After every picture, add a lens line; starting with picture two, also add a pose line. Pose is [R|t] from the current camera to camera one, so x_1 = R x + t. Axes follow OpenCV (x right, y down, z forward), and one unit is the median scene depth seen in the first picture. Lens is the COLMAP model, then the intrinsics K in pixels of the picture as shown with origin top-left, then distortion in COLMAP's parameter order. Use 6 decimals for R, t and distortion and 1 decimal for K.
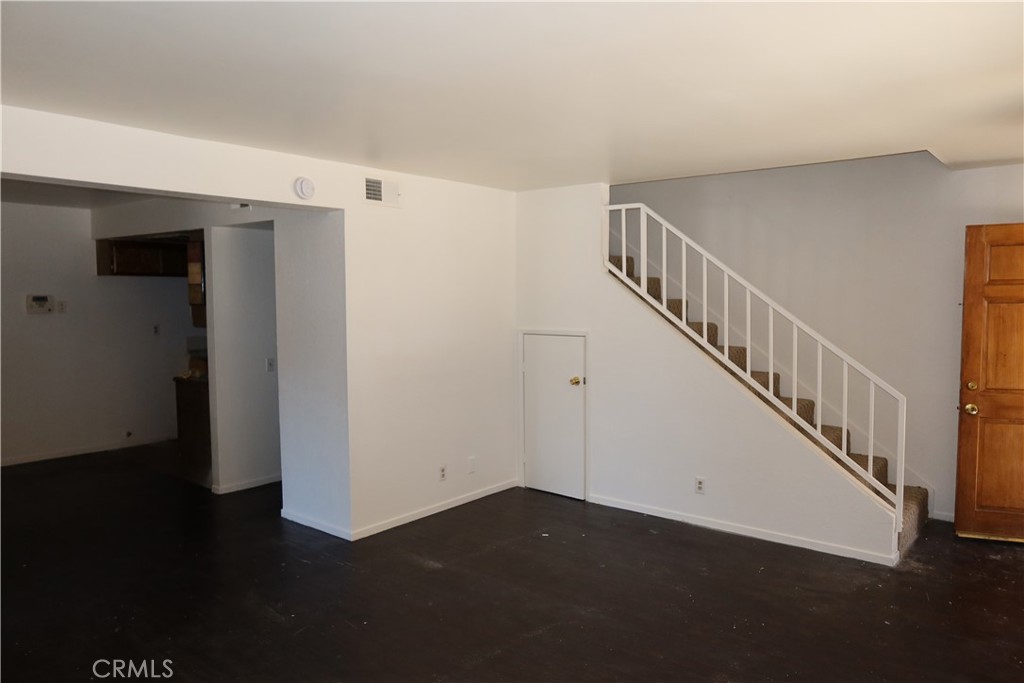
lens RADIAL K [[710.2, 0, 508.4], [0, 710.2, 354.9], [0, 0, 1]] dist [-0.023202, 0.011937]
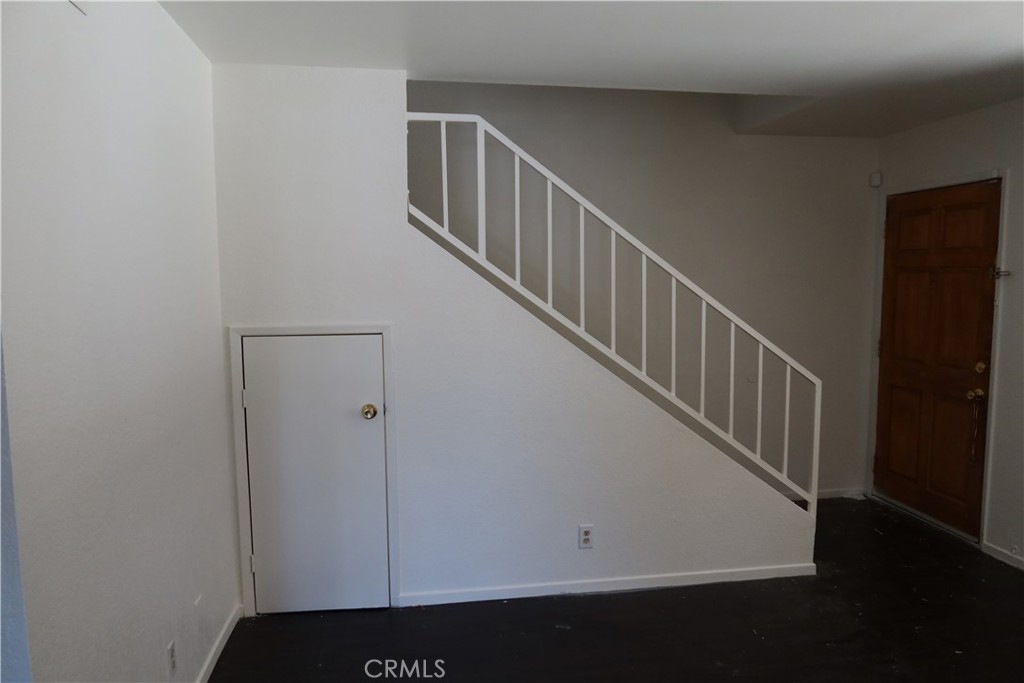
lens RADIAL K [[710.2, 0, 508.4], [0, 710.2, 354.9], [0, 0, 1]] dist [-0.023202, 0.011937]
pose [[0.668814, -0.080810, 0.739025, -0.260034], [0.066236, 0.996599, 0.049031, -0.030823], [-0.740473, 0.016157, 0.671892, 0.539984]]
